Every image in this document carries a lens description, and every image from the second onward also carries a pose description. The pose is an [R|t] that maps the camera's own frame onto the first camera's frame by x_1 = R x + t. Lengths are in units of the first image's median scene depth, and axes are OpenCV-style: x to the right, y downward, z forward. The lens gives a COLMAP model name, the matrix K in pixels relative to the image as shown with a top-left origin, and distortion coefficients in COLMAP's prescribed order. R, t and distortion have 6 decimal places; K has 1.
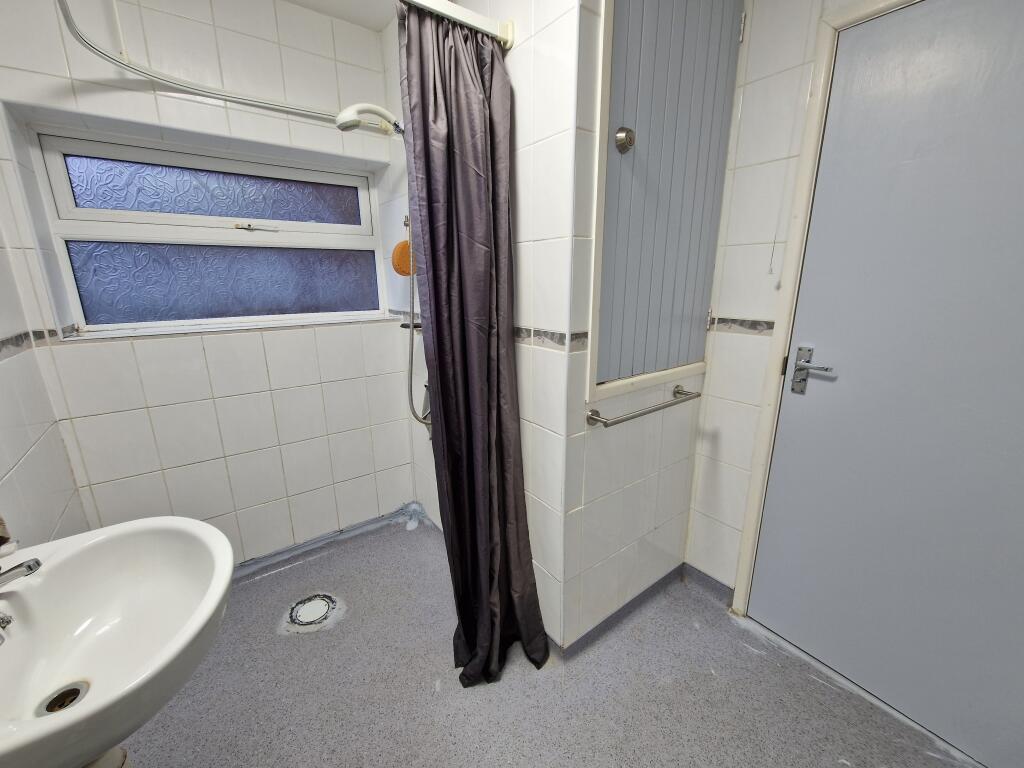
lens RADIAL K [[417.5, 0, 511.6], [0, 417.5, 385.3], [0, 0, 1]] dist [0.003687, -0.000509]
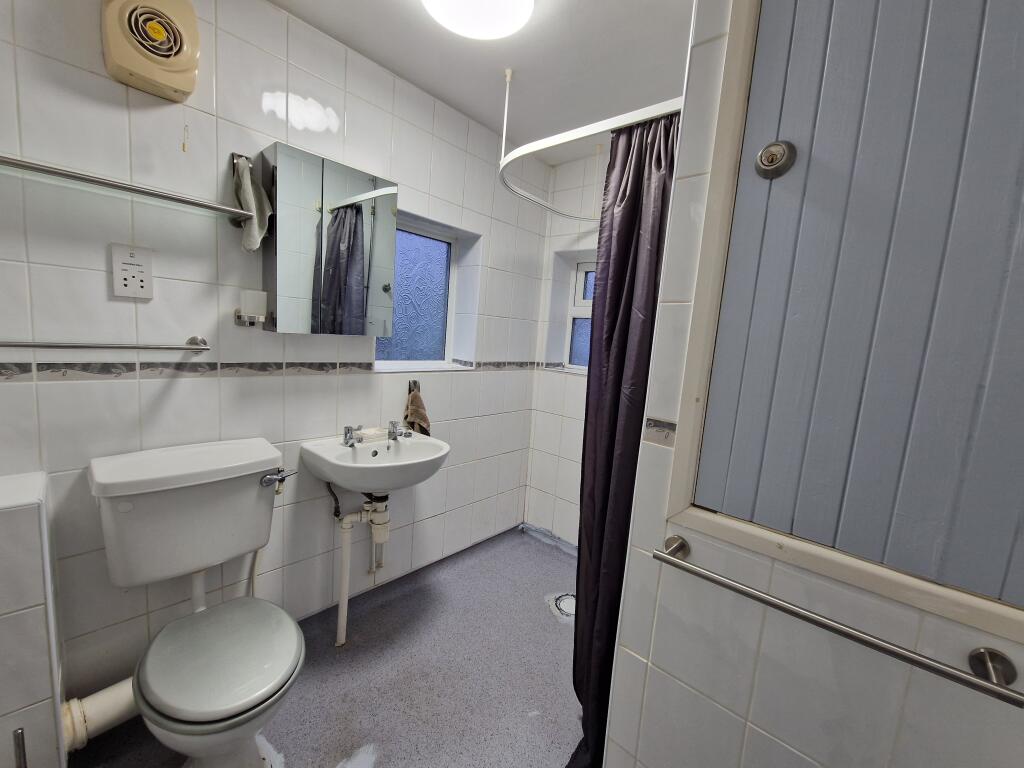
lens RADIAL K [[417.5, 0, 510.5], [0, 417.5, 383.6], [0, 0, 1]] dist [0.003687, -0.000509]
pose [[0.192597, 0.139162, -0.971360, 0.736628], [-0.311837, 0.947259, 0.073880, -0.138735], [0.930411, 0.288677, 0.225835, 0.468220]]
